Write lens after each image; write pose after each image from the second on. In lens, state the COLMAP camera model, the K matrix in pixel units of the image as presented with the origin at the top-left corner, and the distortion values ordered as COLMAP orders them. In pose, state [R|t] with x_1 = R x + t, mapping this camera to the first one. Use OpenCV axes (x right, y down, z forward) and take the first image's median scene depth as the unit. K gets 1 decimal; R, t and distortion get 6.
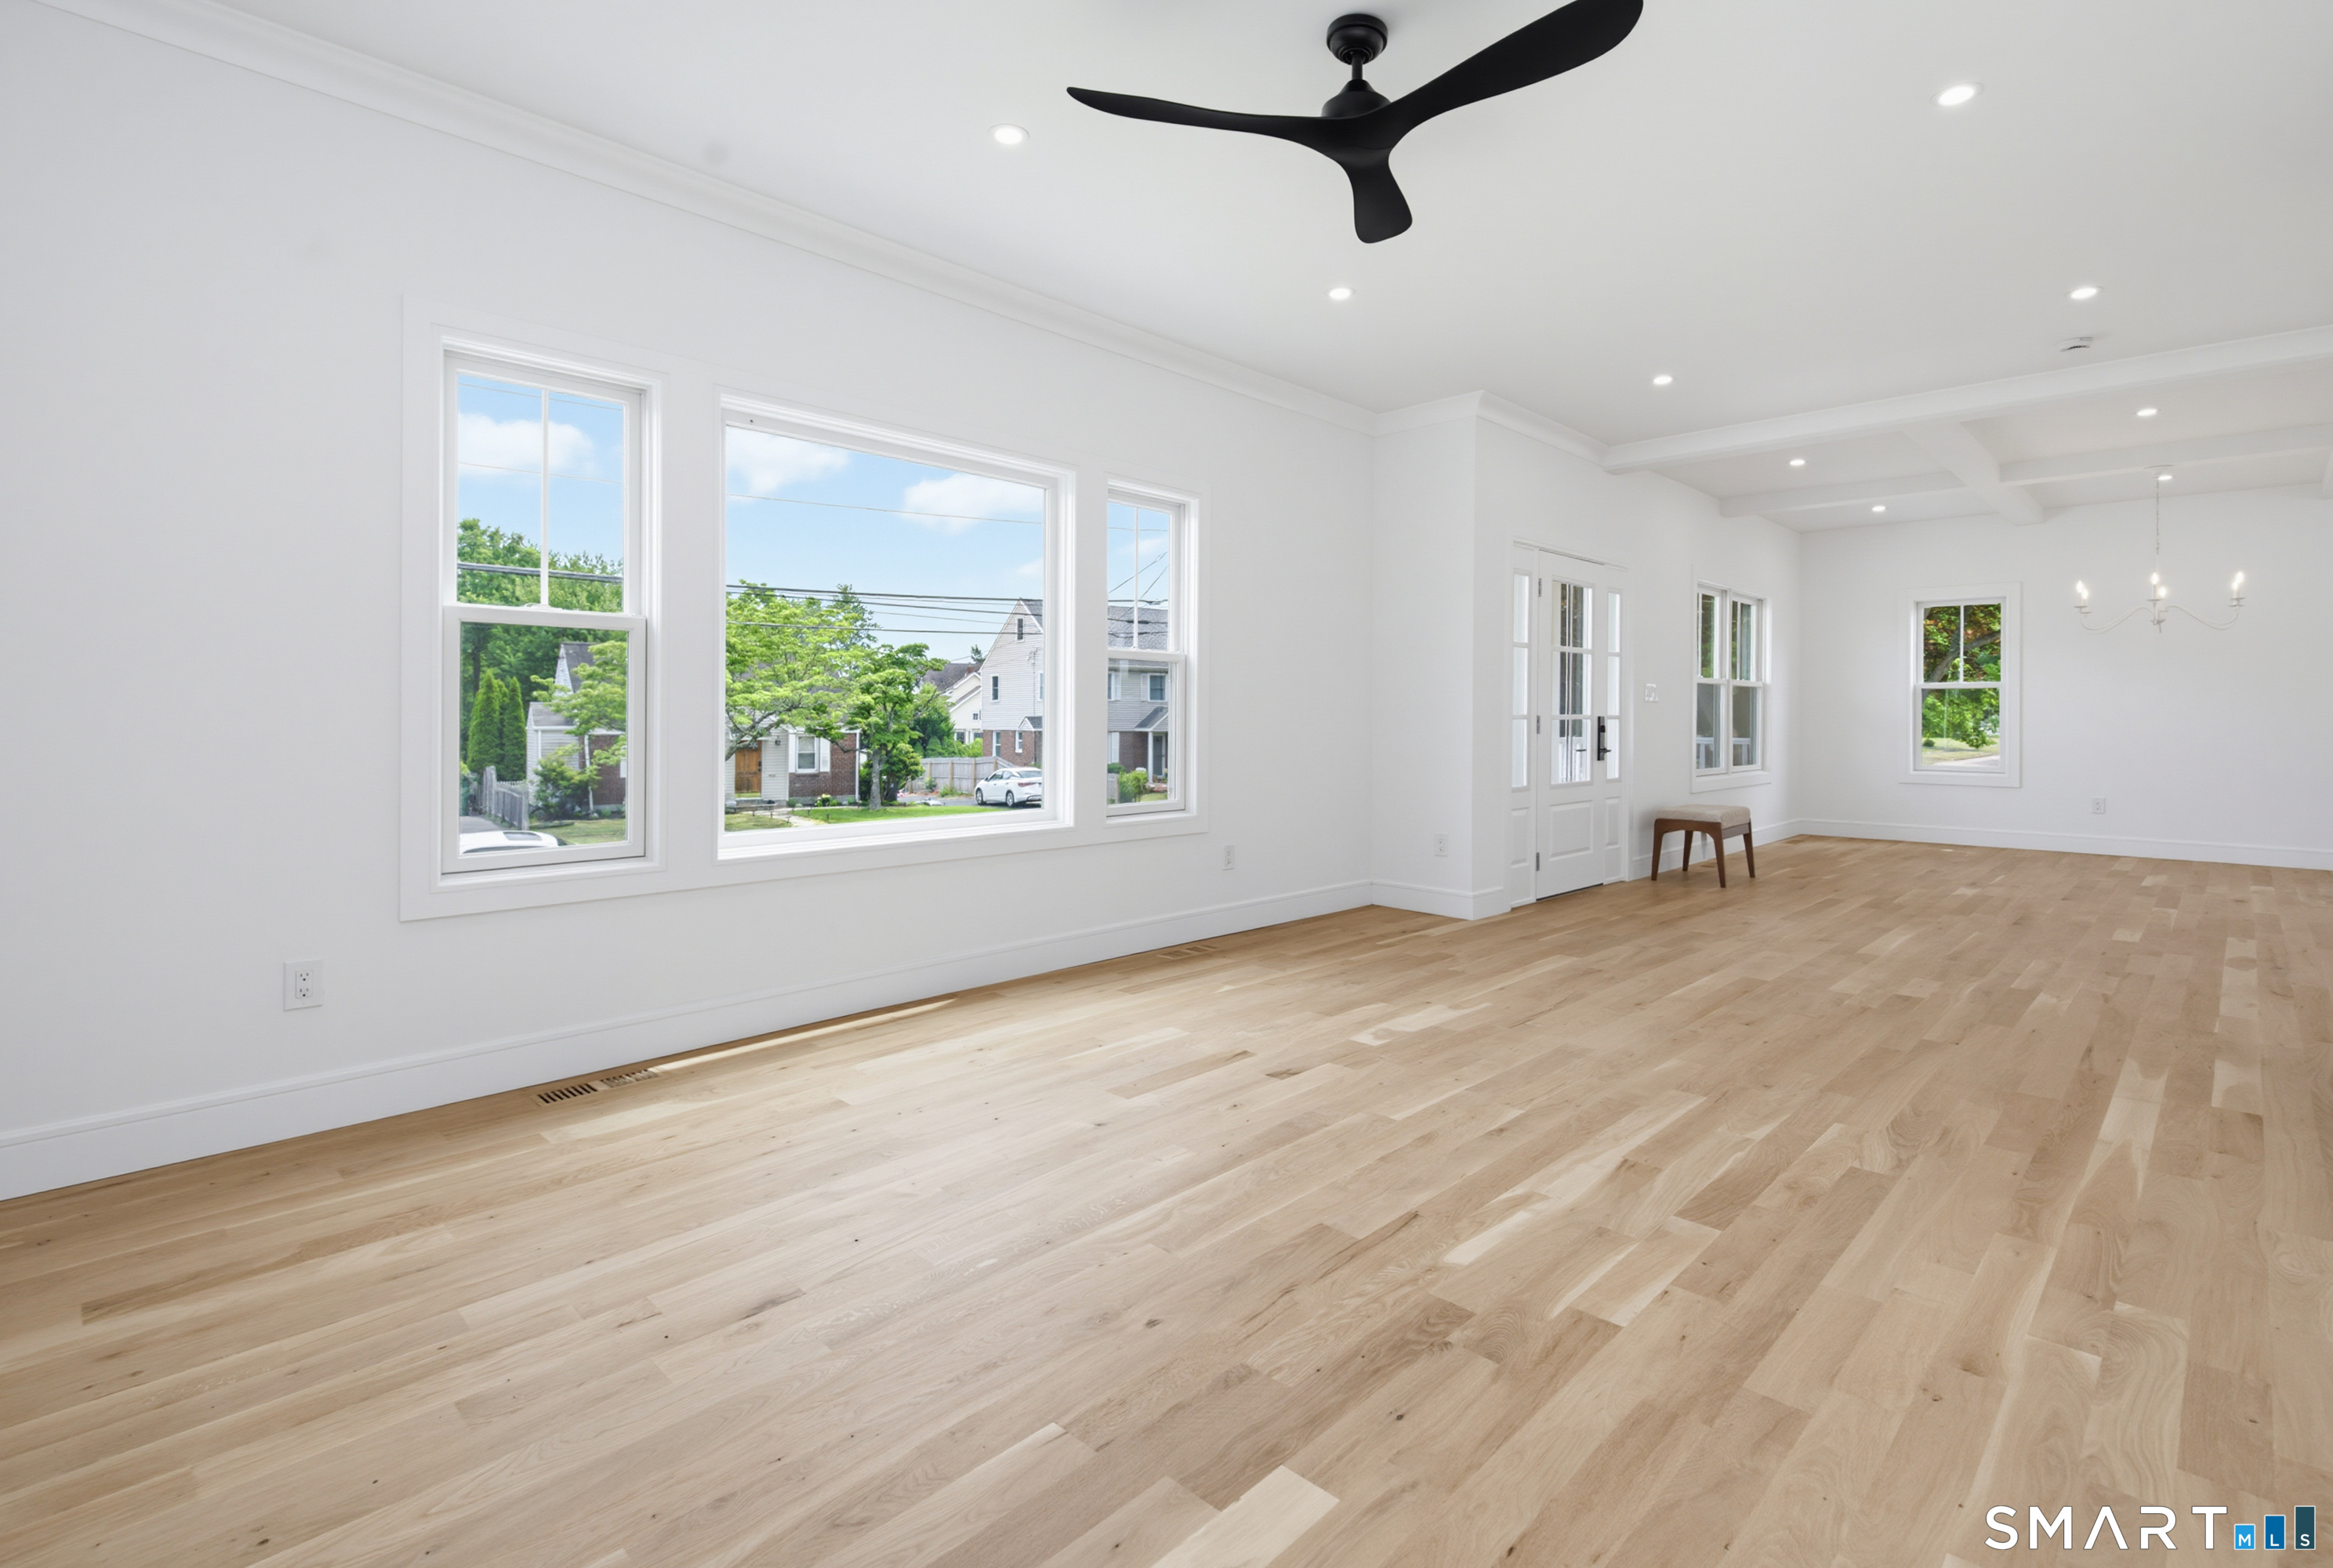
lens RADIAL K [[1080.4, 0, 1164.4], [0, 1080.4, 713.5], [0, 0, 1]] dist [-0.000830, 0.000592]
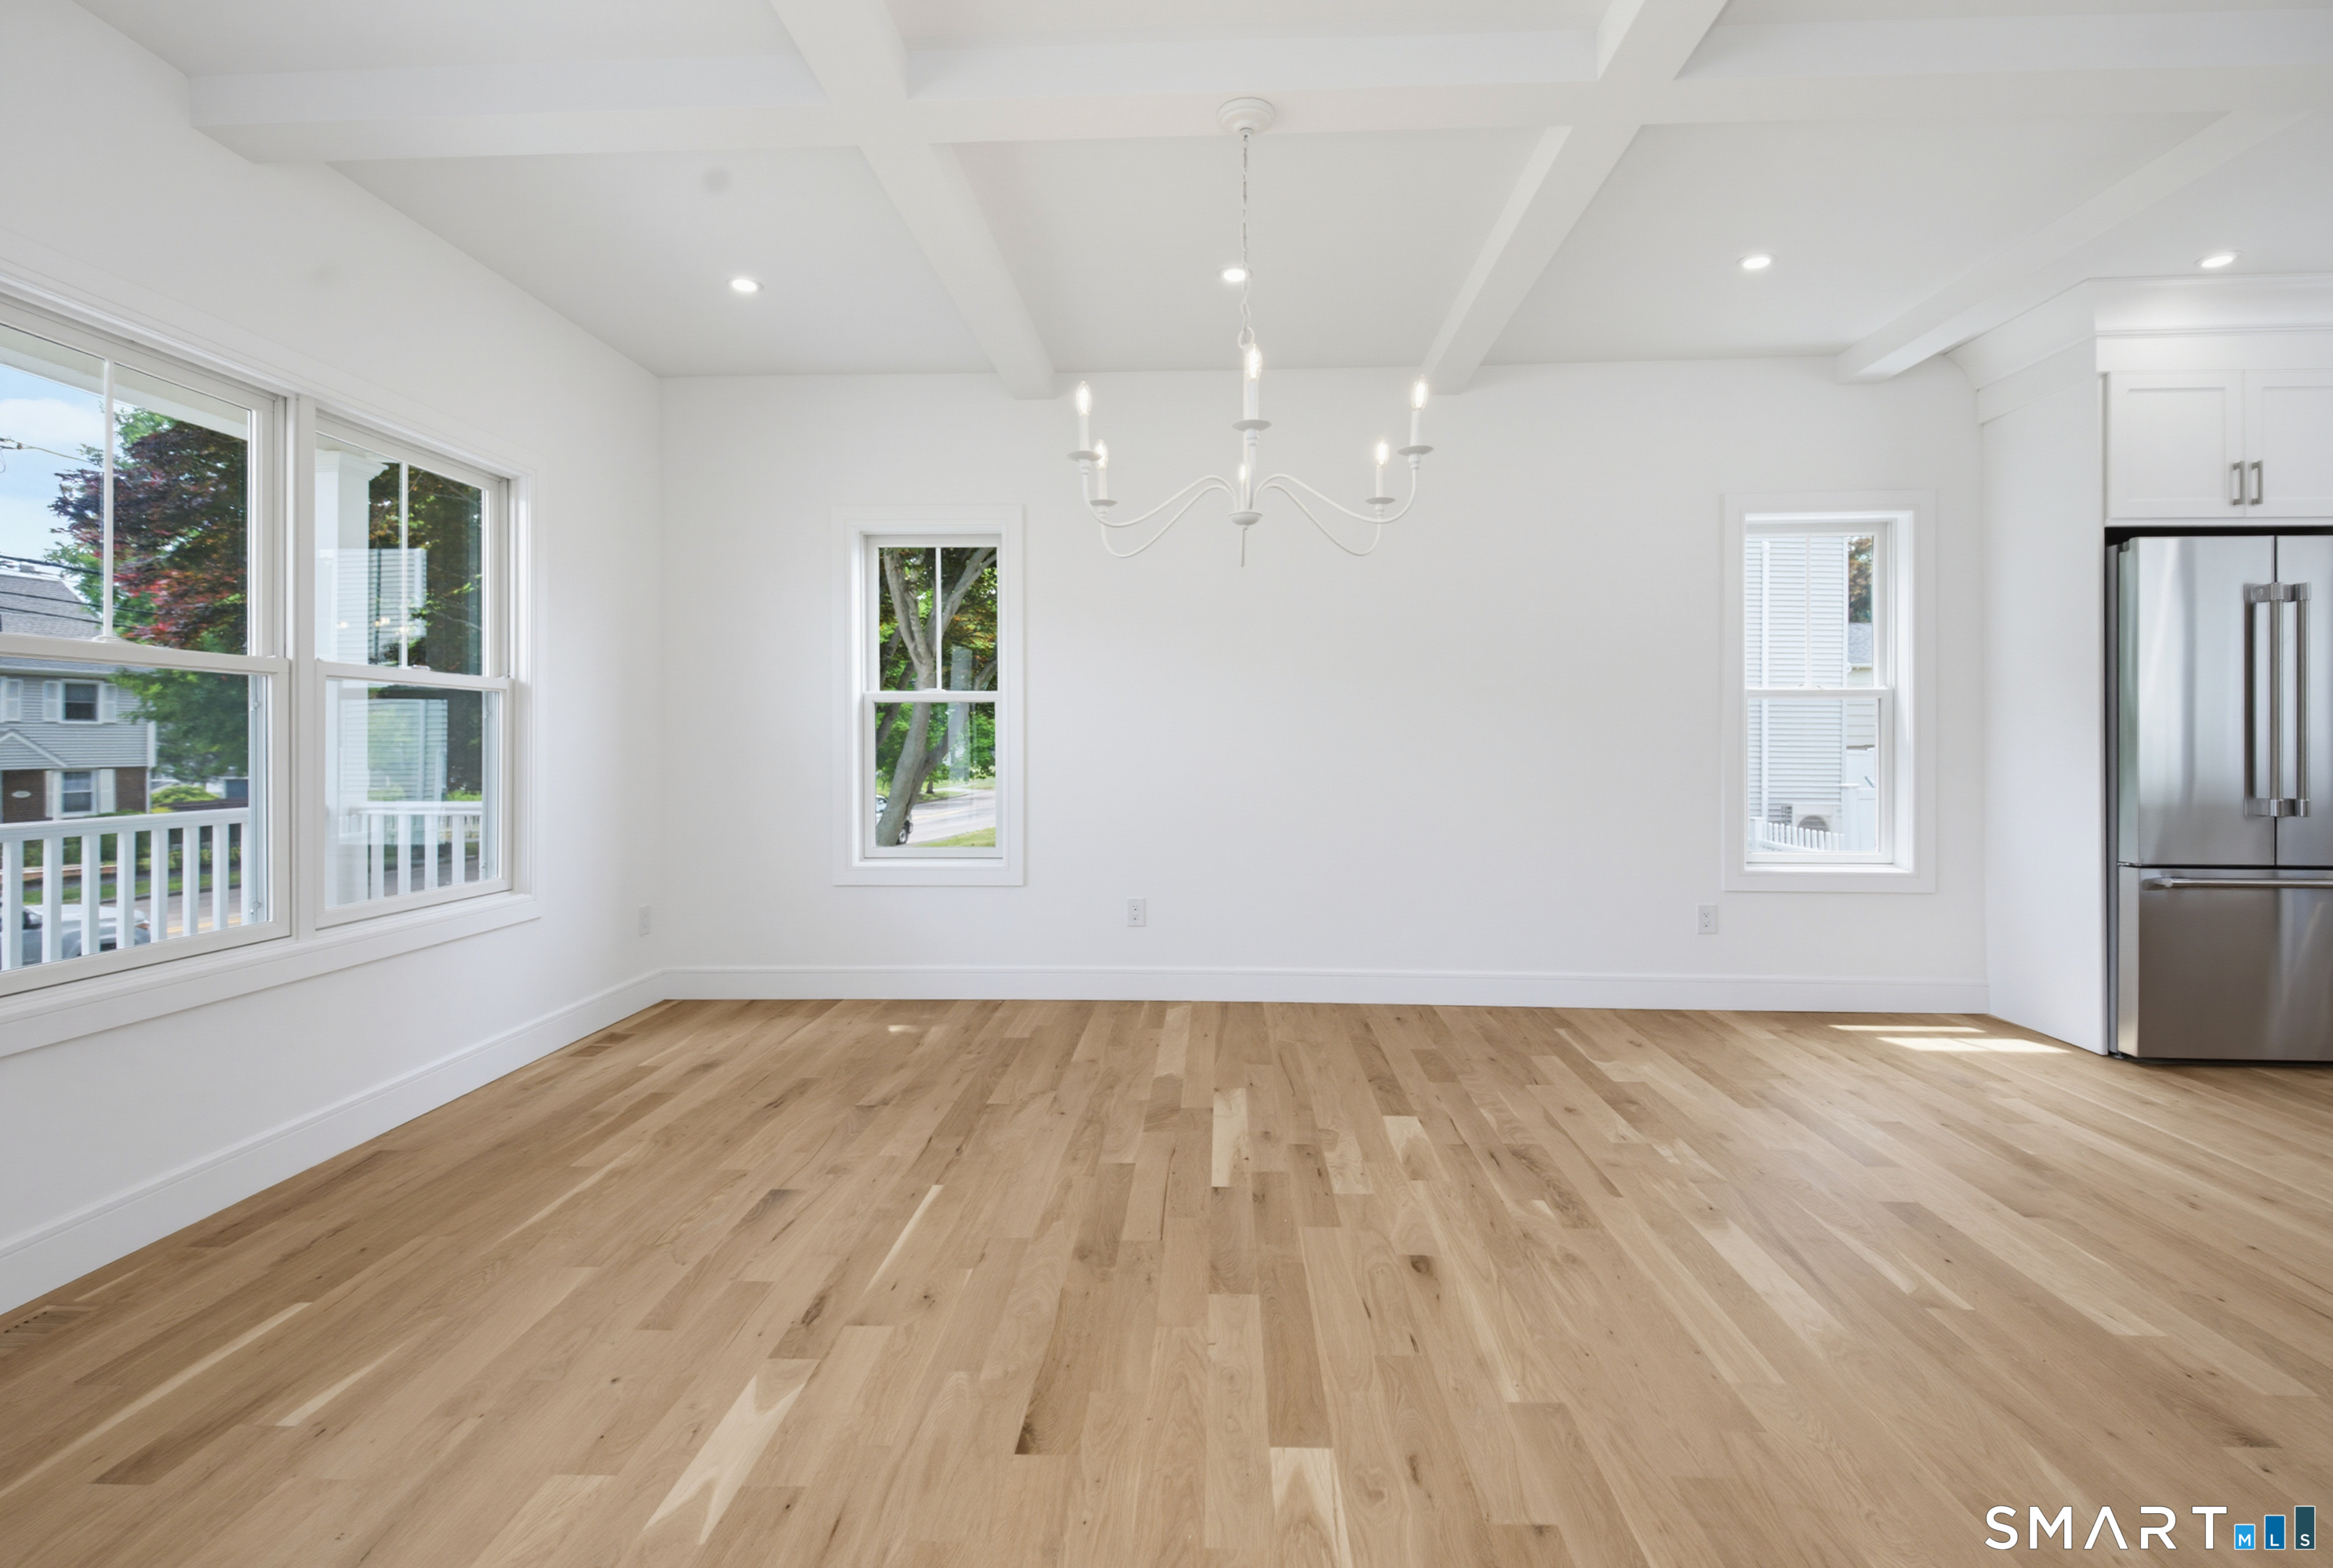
lens RADIAL K [[1080.4, 0, 1164.4], [0, 1080.4, 713.5], [0, 0, 1]] dist [-0.000830, 0.000592]
pose [[0.744504, 0.006794, 0.667583, 0.466338], [0.006227, 0.999834, -0.017119, -0.008663], [-0.667589, 0.016902, 0.744338, 0.532197]]
